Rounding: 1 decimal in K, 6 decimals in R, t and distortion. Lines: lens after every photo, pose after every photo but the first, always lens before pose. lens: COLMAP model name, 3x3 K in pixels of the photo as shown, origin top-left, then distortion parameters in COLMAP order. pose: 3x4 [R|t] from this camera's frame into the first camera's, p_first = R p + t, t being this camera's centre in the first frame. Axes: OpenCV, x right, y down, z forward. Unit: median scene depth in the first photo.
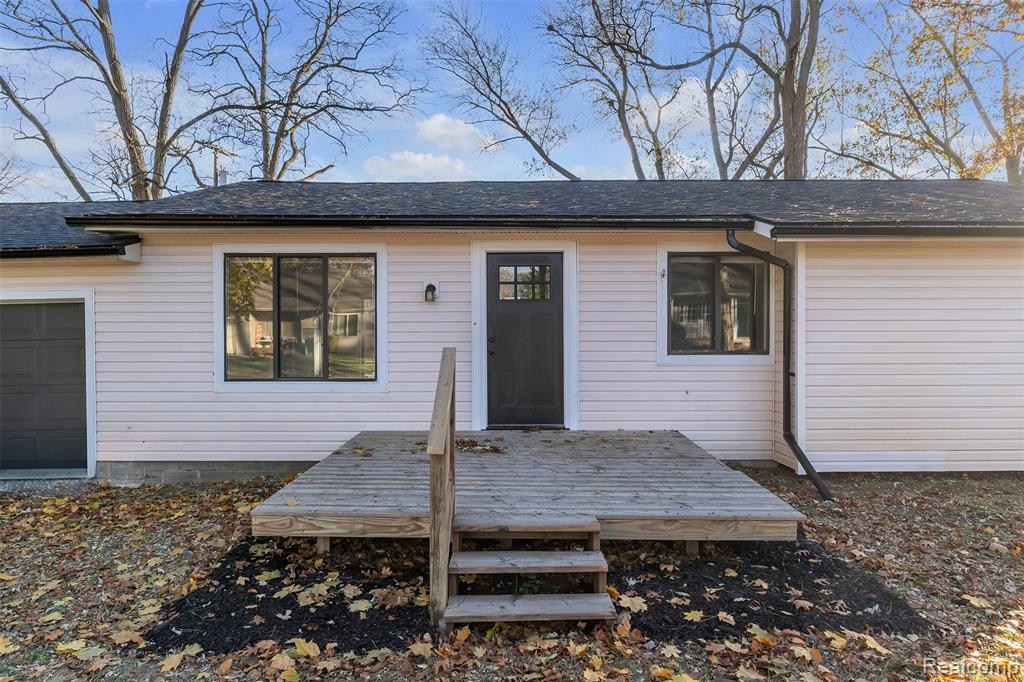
lens RADIAL K [[643.3, 0, 509.9], [0, 643.3, 339.2], [0, 0, 1]] dist [-0.003876, -0.002811]
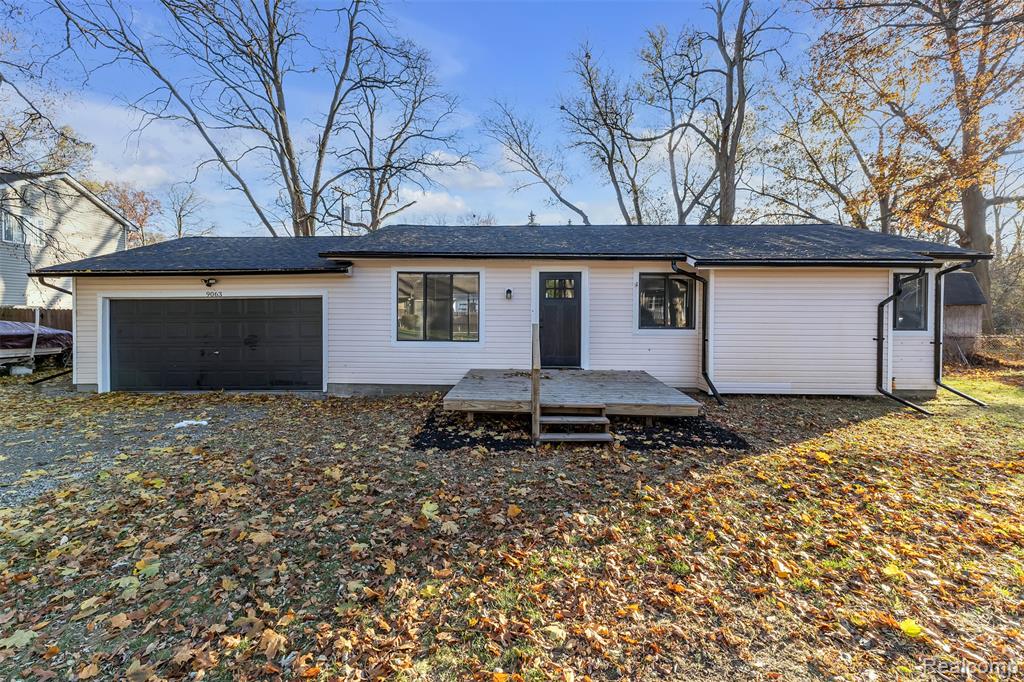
lens RADIAL K [[458.8, 0, 515.3], [0, 458.8, 319.6], [0, 0, 1]] dist [0.001250, 0.000150]
pose [[0.999602, 0.009754, -0.026487, -0.065568], [-0.009708, 0.999951, 0.001883, -0.001274], [0.026504, -0.001625, 0.999647, -0.290641]]
